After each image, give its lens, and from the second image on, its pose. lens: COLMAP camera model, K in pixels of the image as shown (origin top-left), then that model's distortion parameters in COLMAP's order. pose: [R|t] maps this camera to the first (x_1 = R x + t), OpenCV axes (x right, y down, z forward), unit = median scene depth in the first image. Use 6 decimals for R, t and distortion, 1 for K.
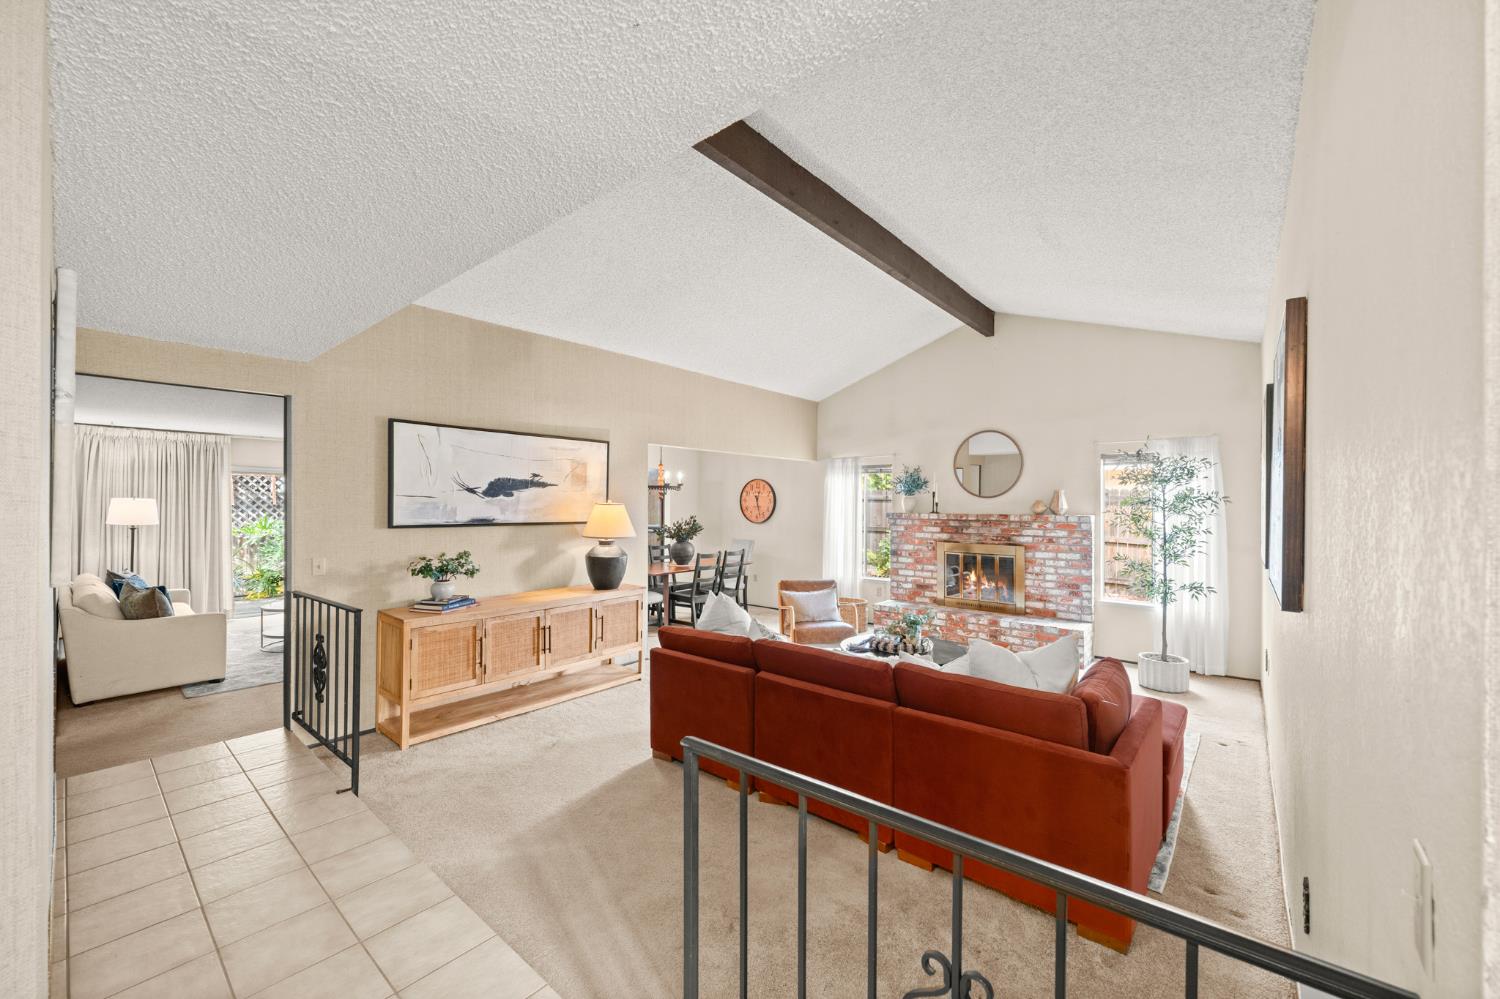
lens RADIAL K [[583.4, 0, 750.3], [0, 583.4, 500.2], [0, 0, 1]] dist [-0.001620, 0.000646]
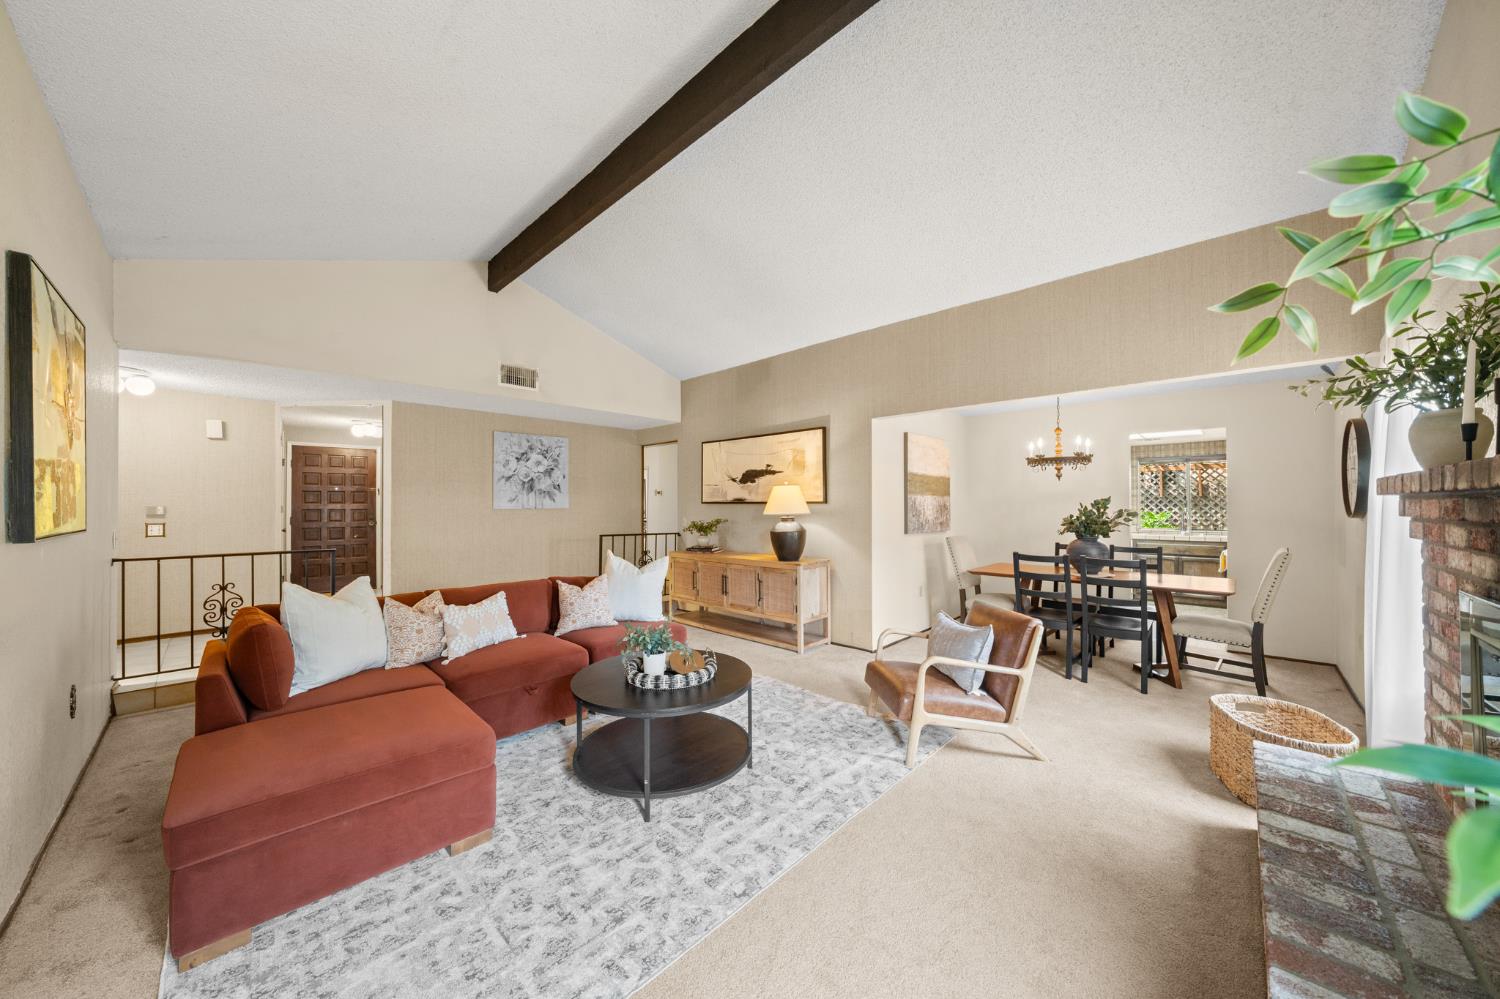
lens RADIAL K [[519.8, 0, 745.5], [0, 519.8, 506.9], [0, 0, 1]] dist [-0.005678, 0.000872]
pose [[-0.067230, -0.001006, -0.997737, 0.639319], [0.007864, 0.999968, -0.001539, 0.041131], [0.997707, -0.007950, -0.067220, 0.833134]]
